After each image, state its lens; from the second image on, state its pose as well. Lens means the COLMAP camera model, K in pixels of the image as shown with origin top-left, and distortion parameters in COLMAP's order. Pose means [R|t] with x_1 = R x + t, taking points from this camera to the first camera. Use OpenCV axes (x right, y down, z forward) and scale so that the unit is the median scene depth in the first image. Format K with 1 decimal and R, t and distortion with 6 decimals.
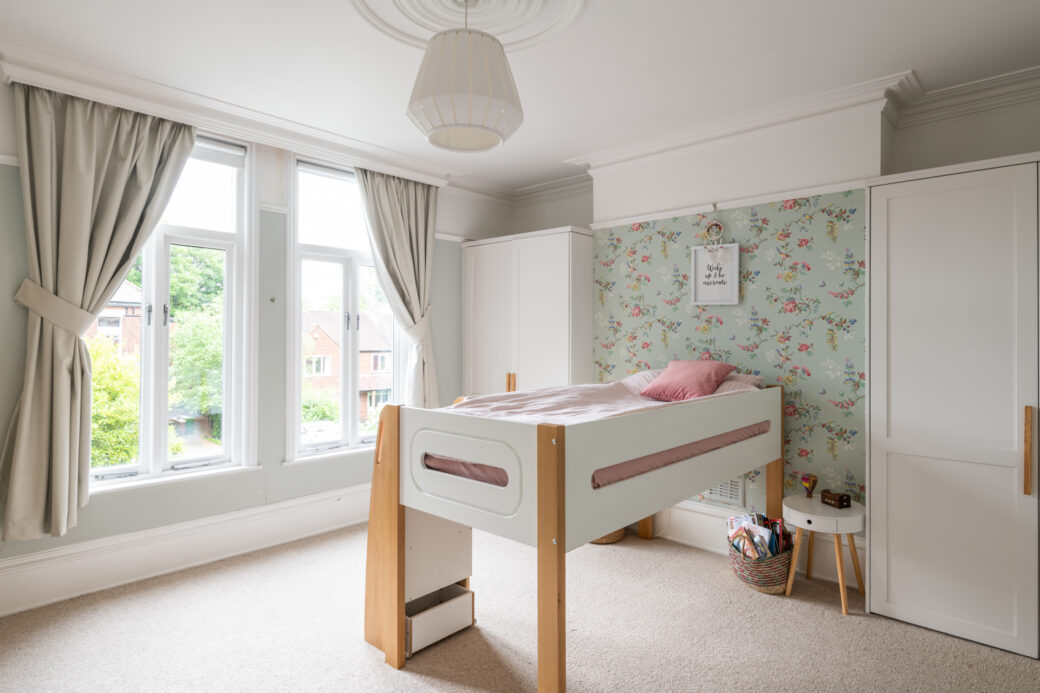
lens RADIAL K [[563.8, 0, 520.0], [0, 563.8, 346.5], [0, 0, 1]] dist [-0.000617, -0.000273]
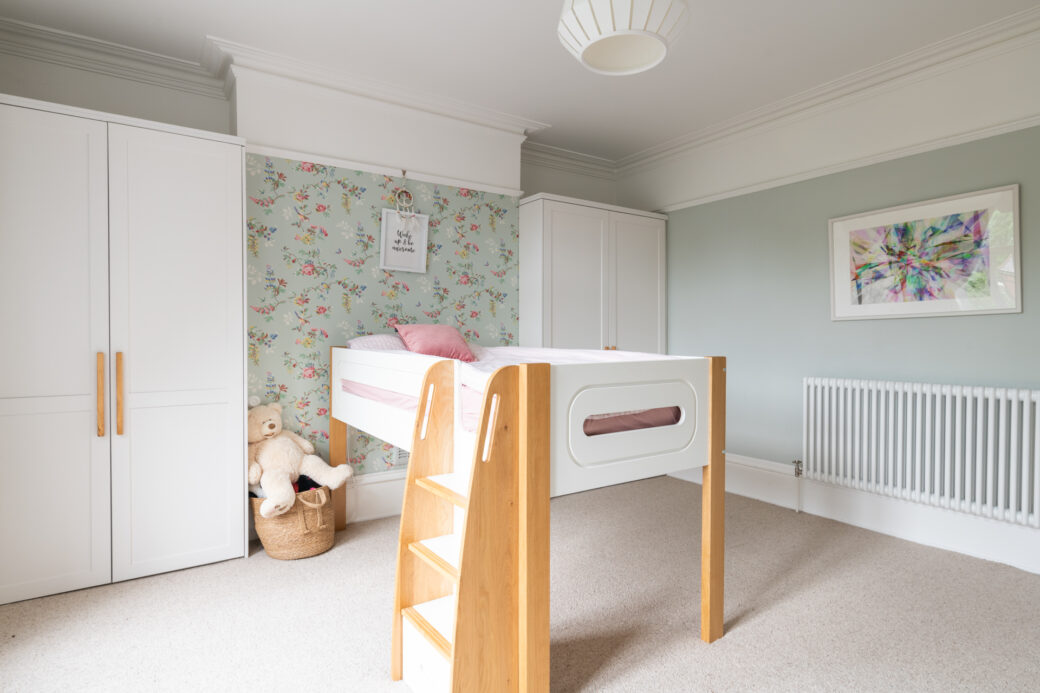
lens RADIAL K [[576.7, 0, 521.6], [0, 576.7, 317.9], [0, 0, 1]] dist [-0.000784, -0.000151]
pose [[0.226631, -0.011486, 0.973913, -0.614503], [-0.019028, 0.999687, 0.016218, -0.011375], [-0.973795, -0.022207, 0.226341, 0.557610]]
